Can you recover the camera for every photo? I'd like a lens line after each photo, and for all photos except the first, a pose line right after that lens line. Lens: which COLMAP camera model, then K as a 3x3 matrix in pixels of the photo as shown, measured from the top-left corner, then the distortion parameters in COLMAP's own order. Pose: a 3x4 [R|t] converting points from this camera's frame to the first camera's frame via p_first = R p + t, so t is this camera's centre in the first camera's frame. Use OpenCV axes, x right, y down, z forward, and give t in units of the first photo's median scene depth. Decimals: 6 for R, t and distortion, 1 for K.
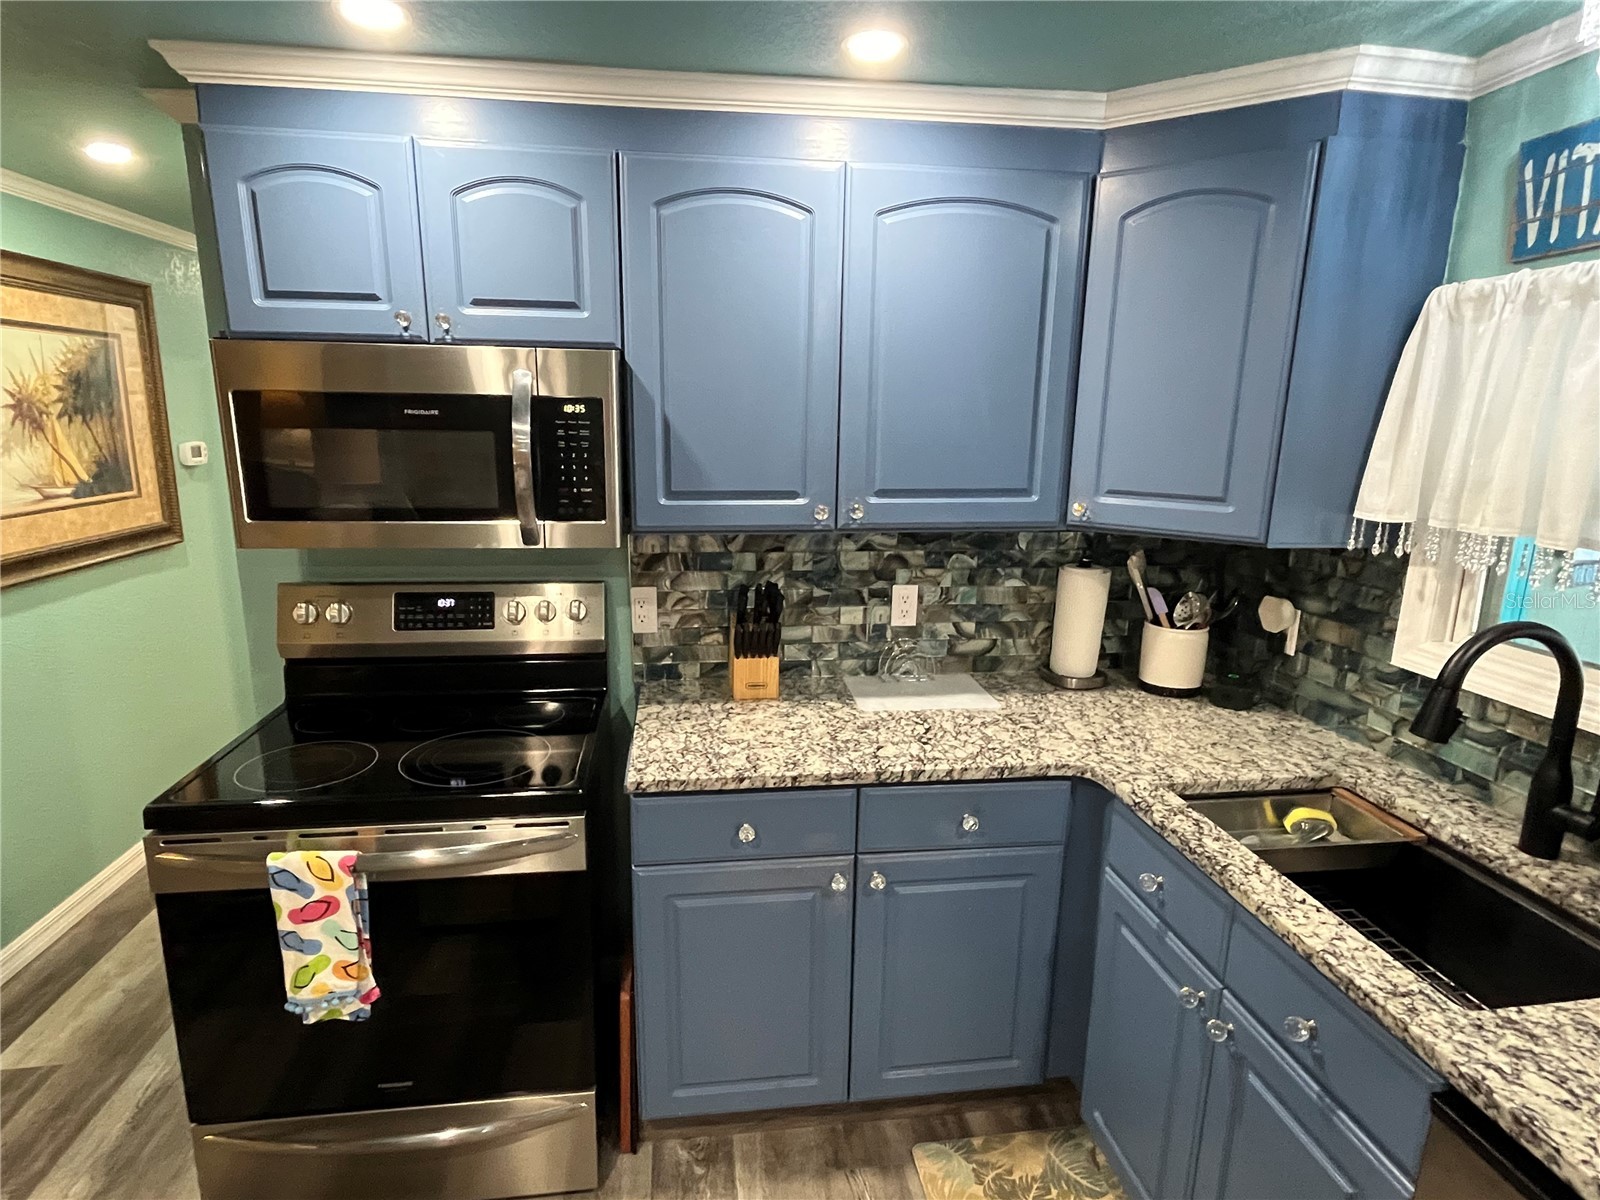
lens RADIAL K [[844.7, 0, 792.1], [0, 844.7, 594.0], [0, 0, 1]] dist [-0.002260, -0.000435]
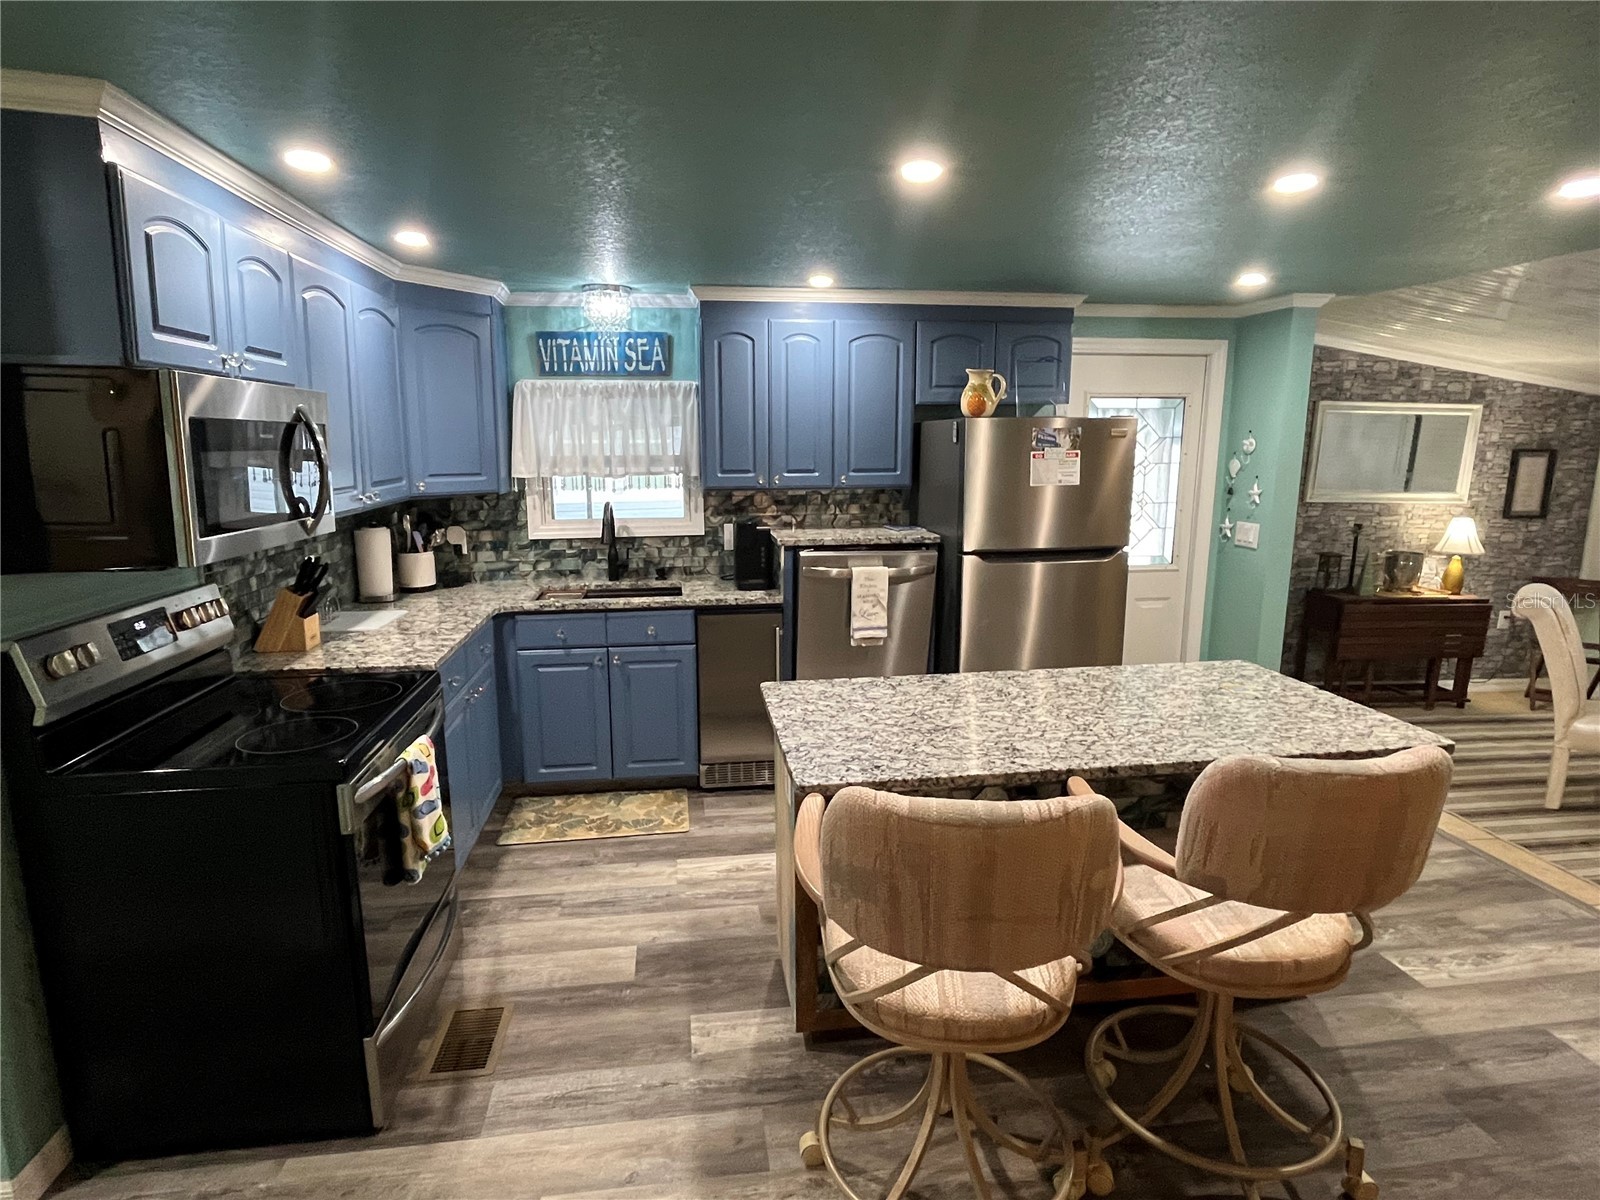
lens RADIAL K [[844.7, 0, 792.1], [0, 844.7, 594.0], [0, 0, 1]] dist [-0.002260, -0.000435]
pose [[-0.001194, -0.193295, 0.981140, -1.415269], [0.211743, 0.958845, 0.189160, -0.051840], [-0.977325, 0.207975, 0.039784, 0.198485]]
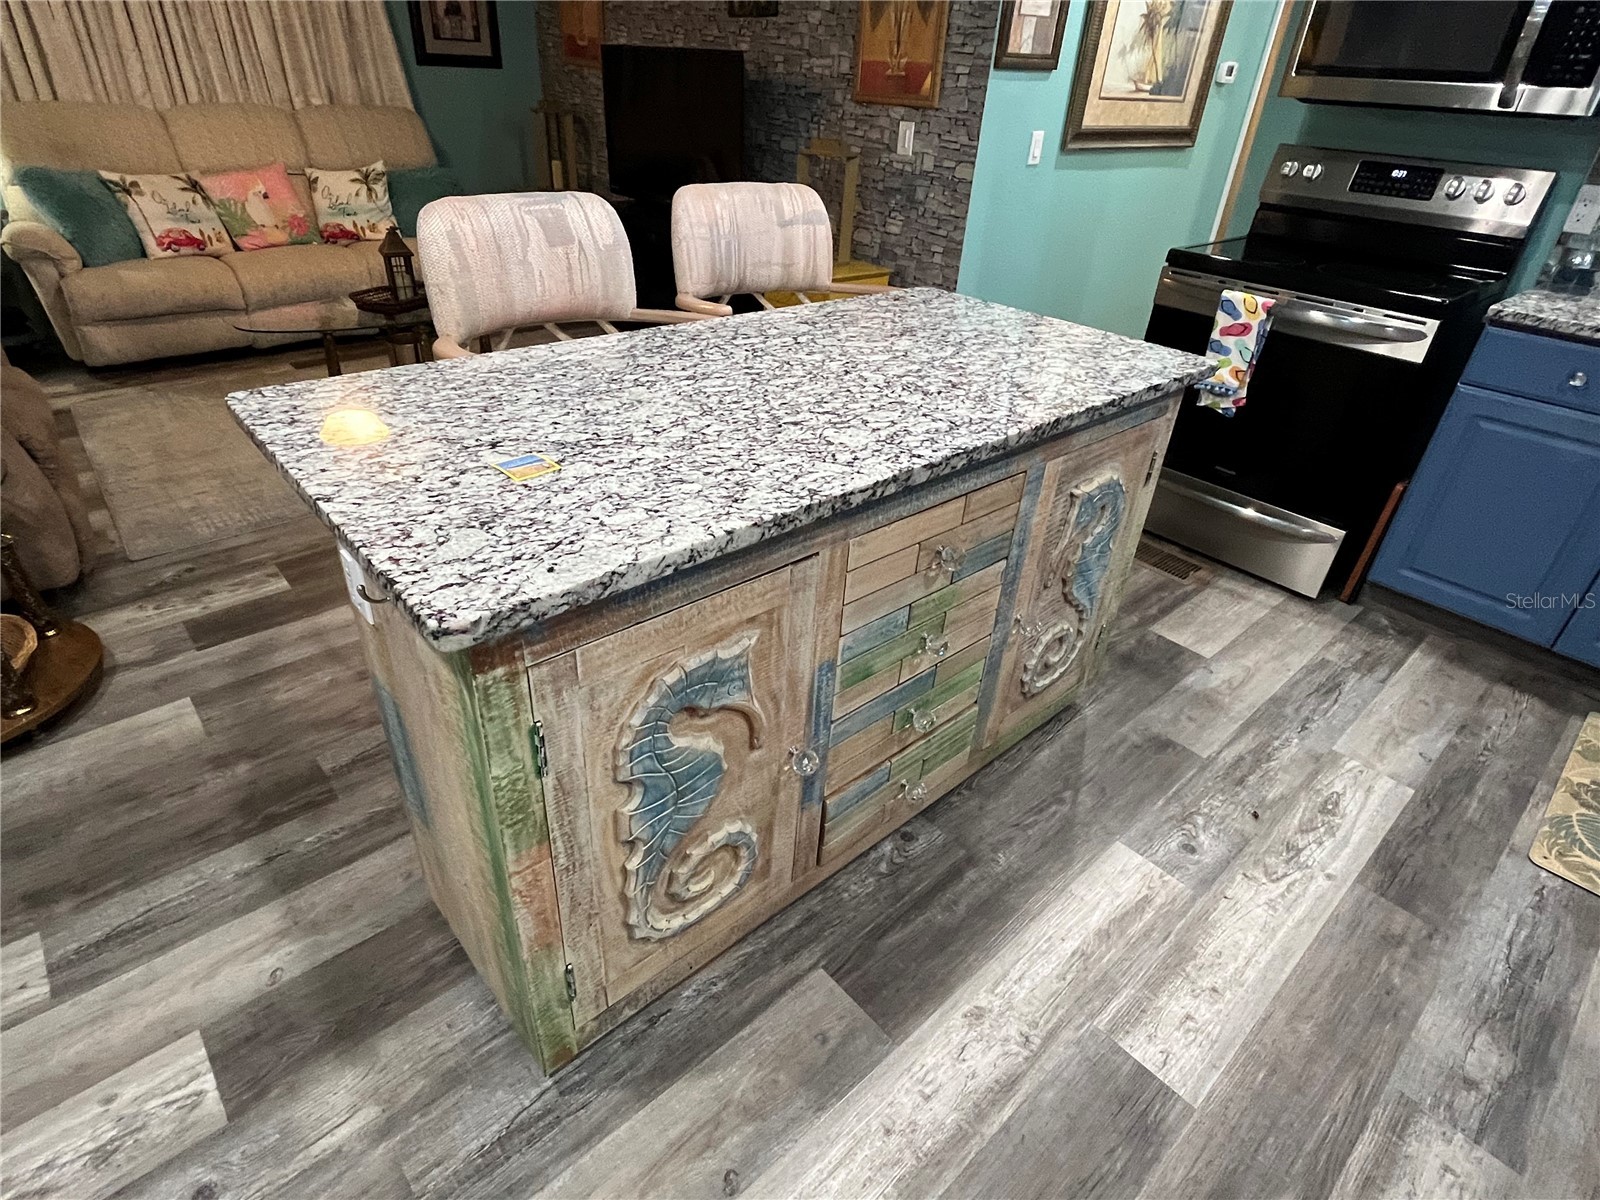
lens RADIAL K [[844.7, 0, 792.1], [0, 844.7, 594.0], [0, 0, 1]] dist [-0.002260, -0.000435]
pose [[0.560465, 0.448381, -0.696300, 0.246199], [-0.213994, 0.890615, 0.401262, 0.263991], [0.800054, -0.075890, 0.595109, -0.535771]]
